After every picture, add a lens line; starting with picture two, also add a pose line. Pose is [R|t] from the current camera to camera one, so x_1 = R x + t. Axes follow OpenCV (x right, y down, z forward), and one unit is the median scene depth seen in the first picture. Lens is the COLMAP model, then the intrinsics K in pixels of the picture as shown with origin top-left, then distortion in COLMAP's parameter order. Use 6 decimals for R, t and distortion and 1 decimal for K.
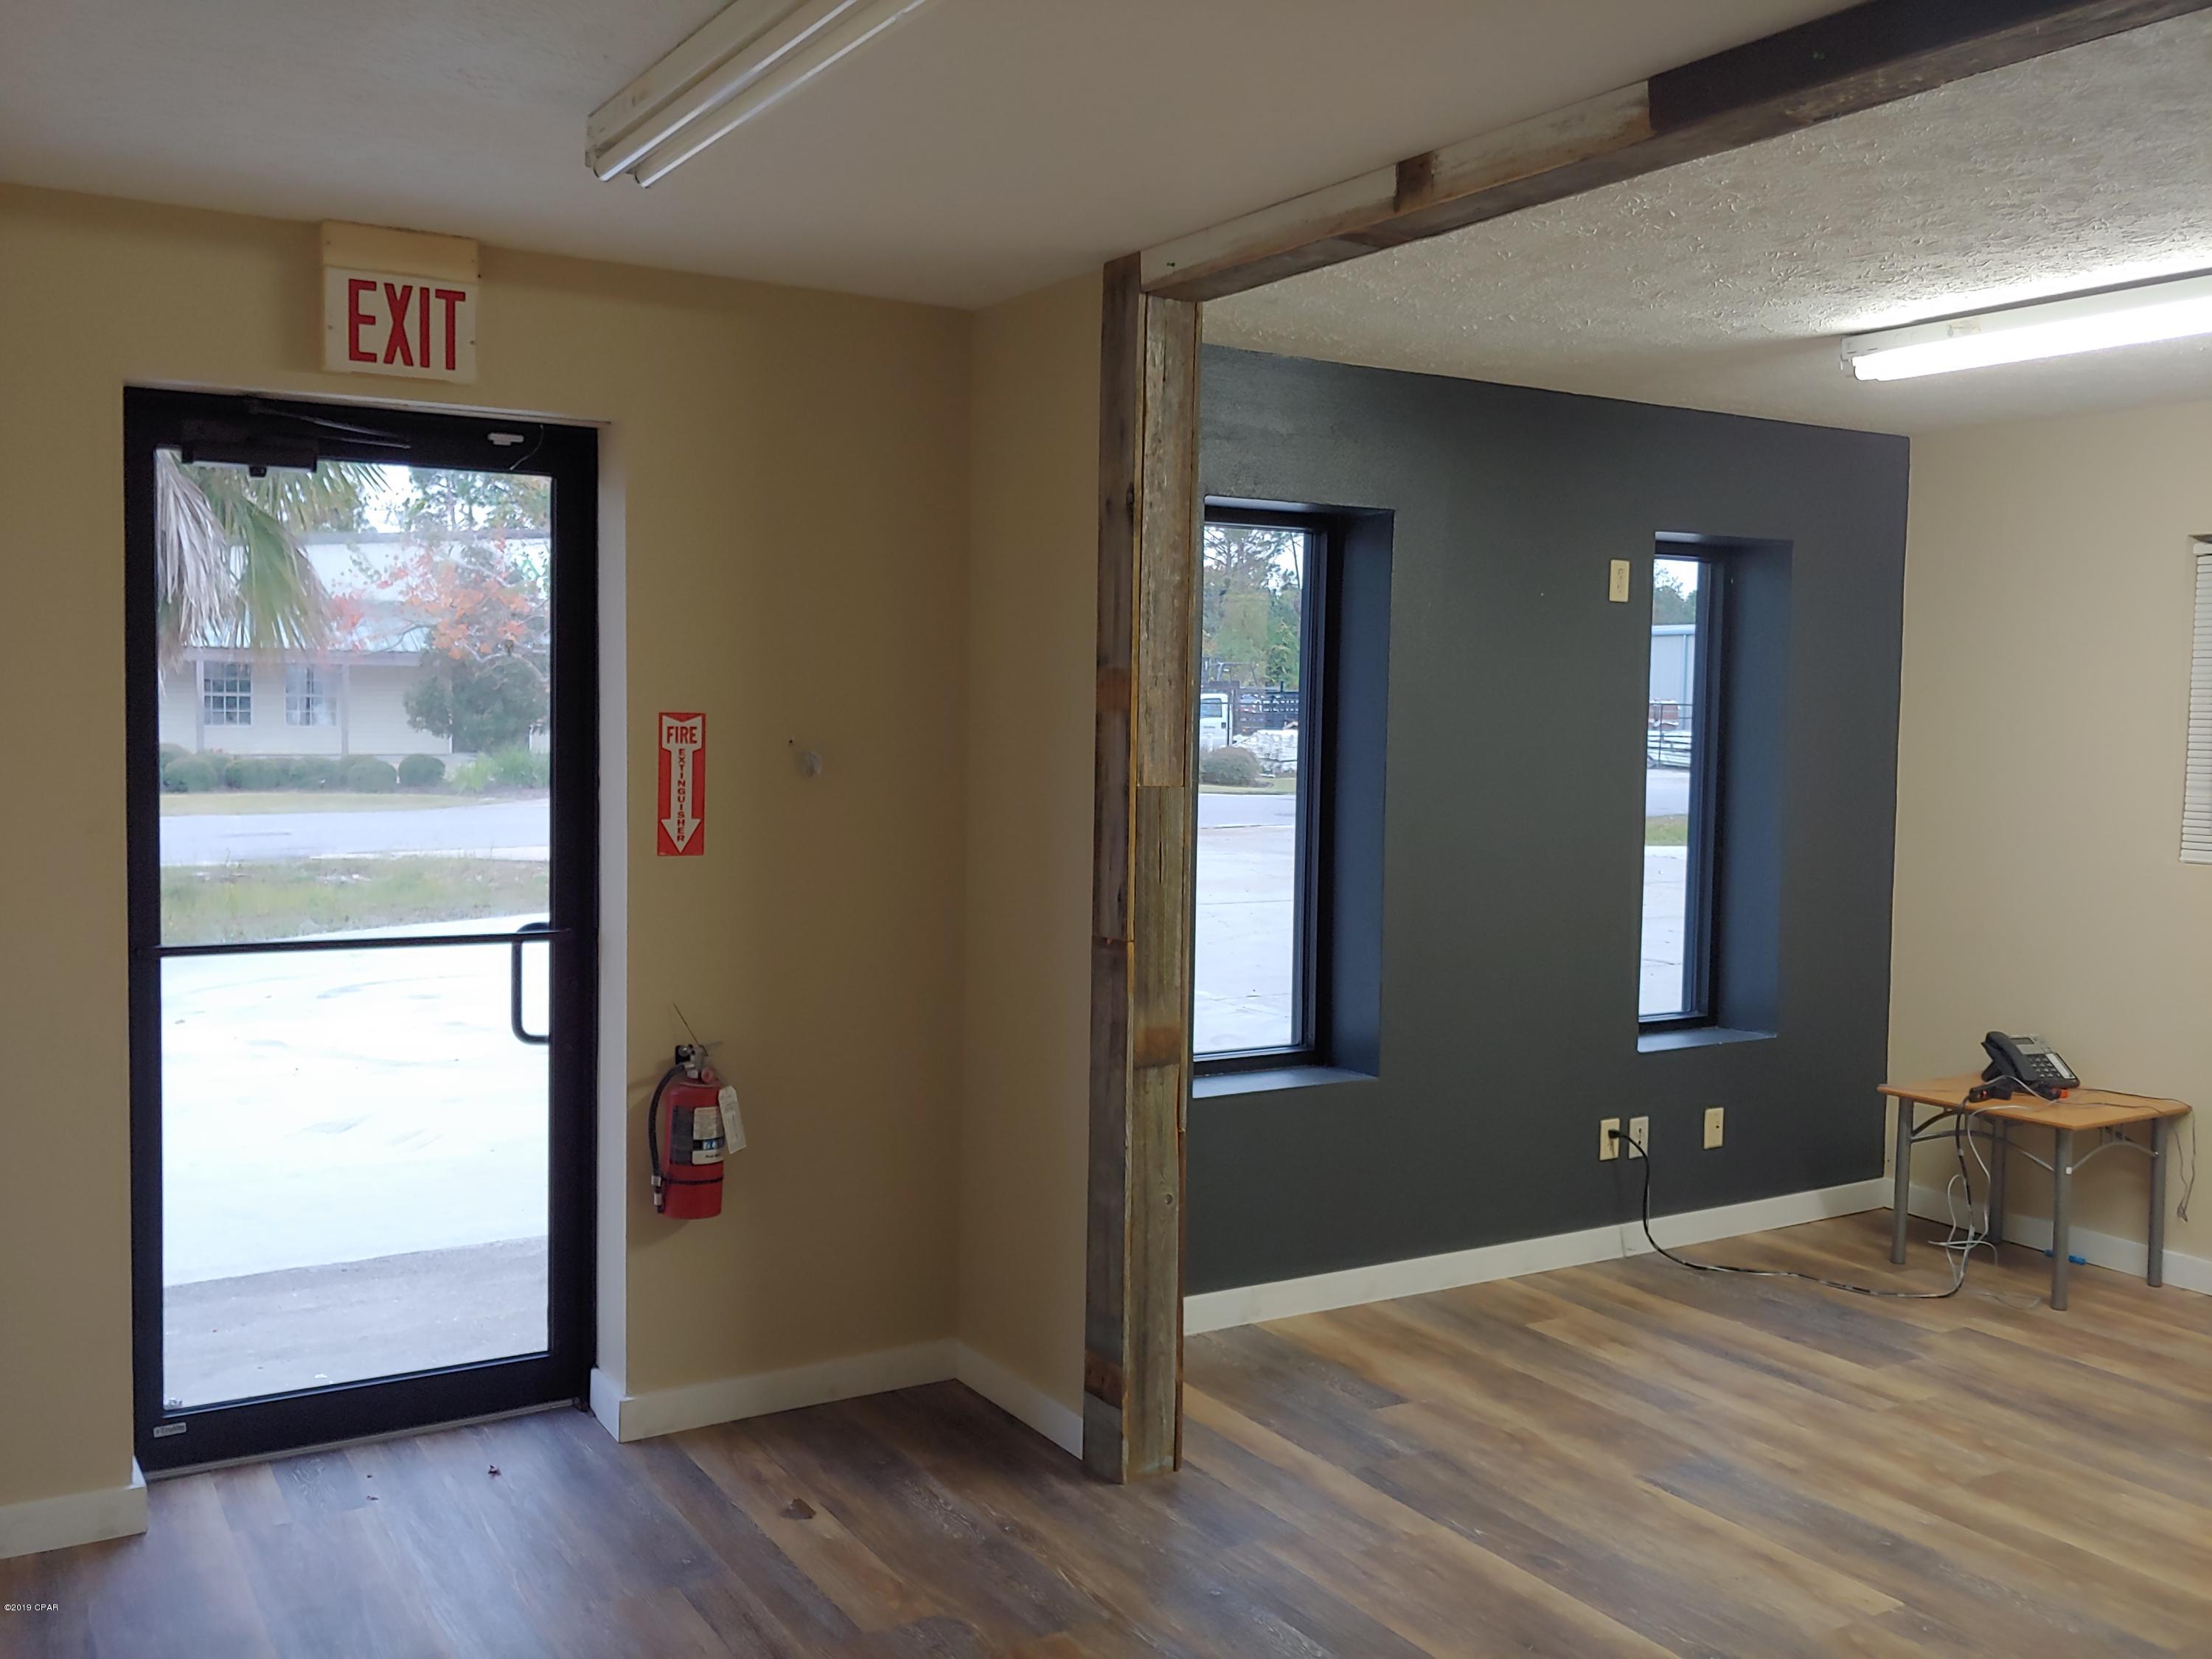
lens RADIAL K [[1967.1, 0, 1112.8], [0, 1967.1, 817.2], [0, 0, 1]] dist [0.092282, -0.156527]
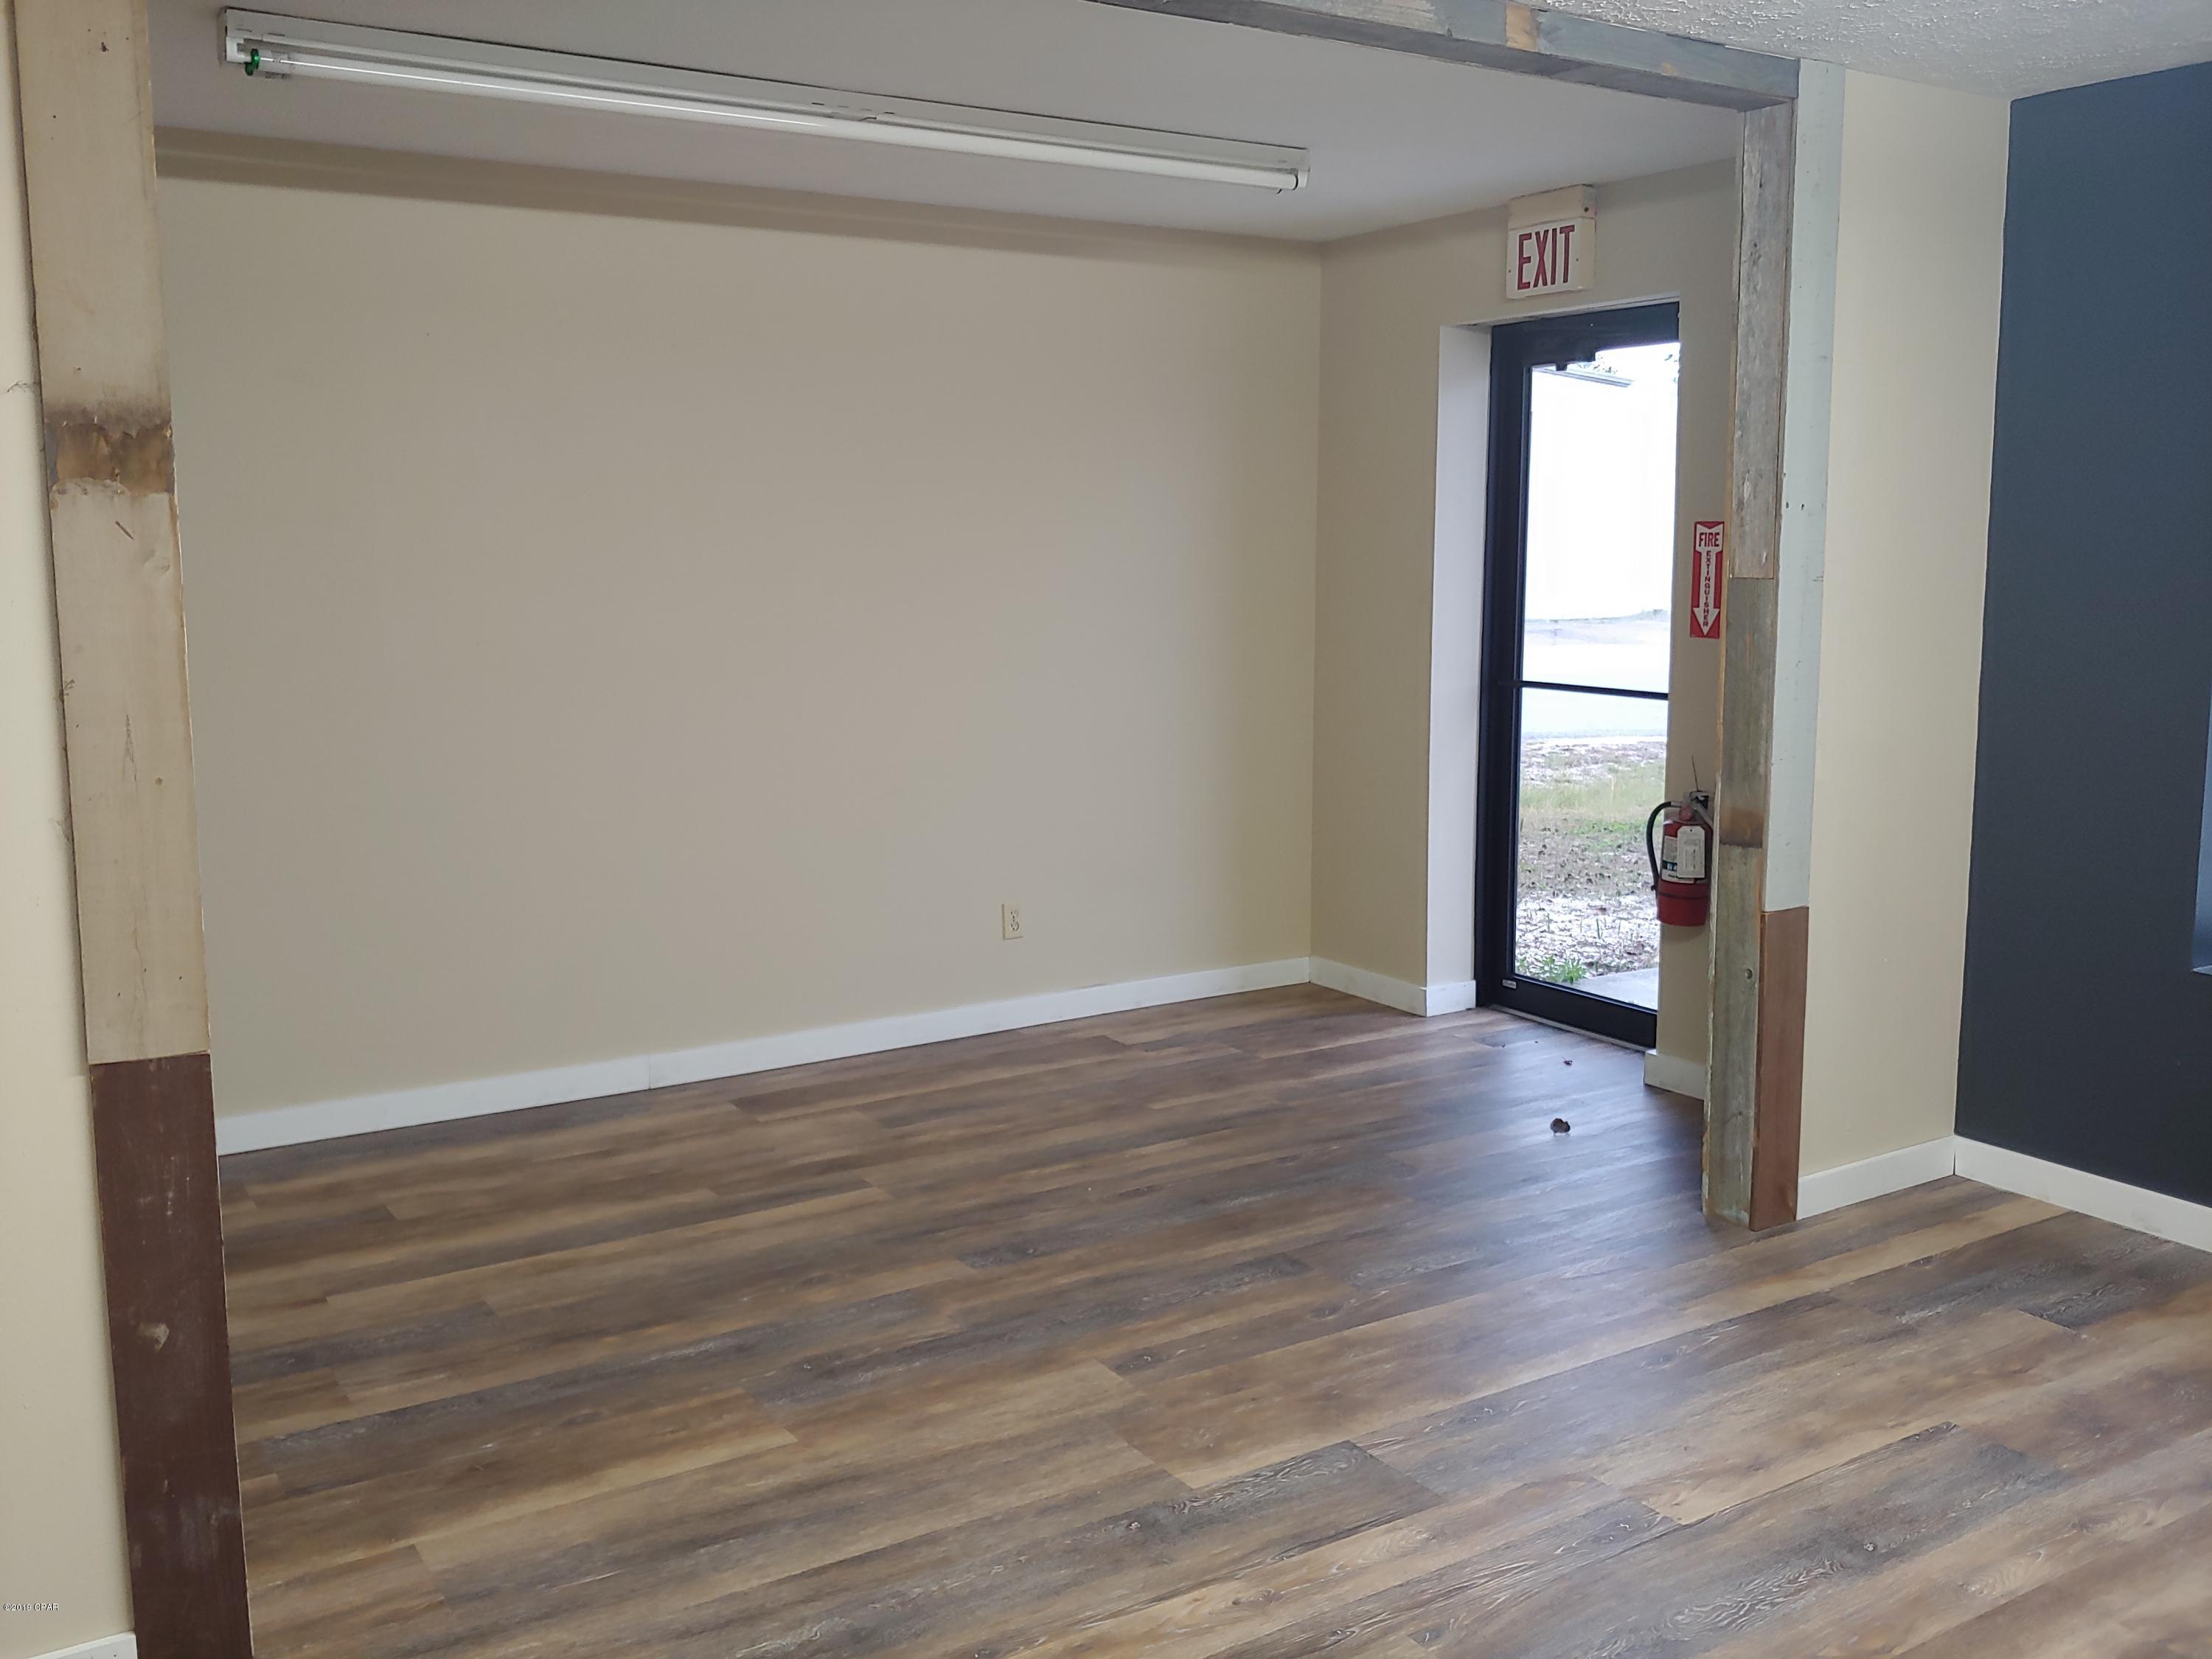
lens RADIAL K [[1937.7, 0, 1106.0], [0, 1937.7, 829.5], [0, 0, 1]] dist [-0.005701, 0.008912]
pose [[0.015735, 0.129431, -0.991464, 1.038113], [-0.055815, 0.990154, 0.128374, 0.003492], [0.998317, 0.053319, 0.022804, 0.629016]]
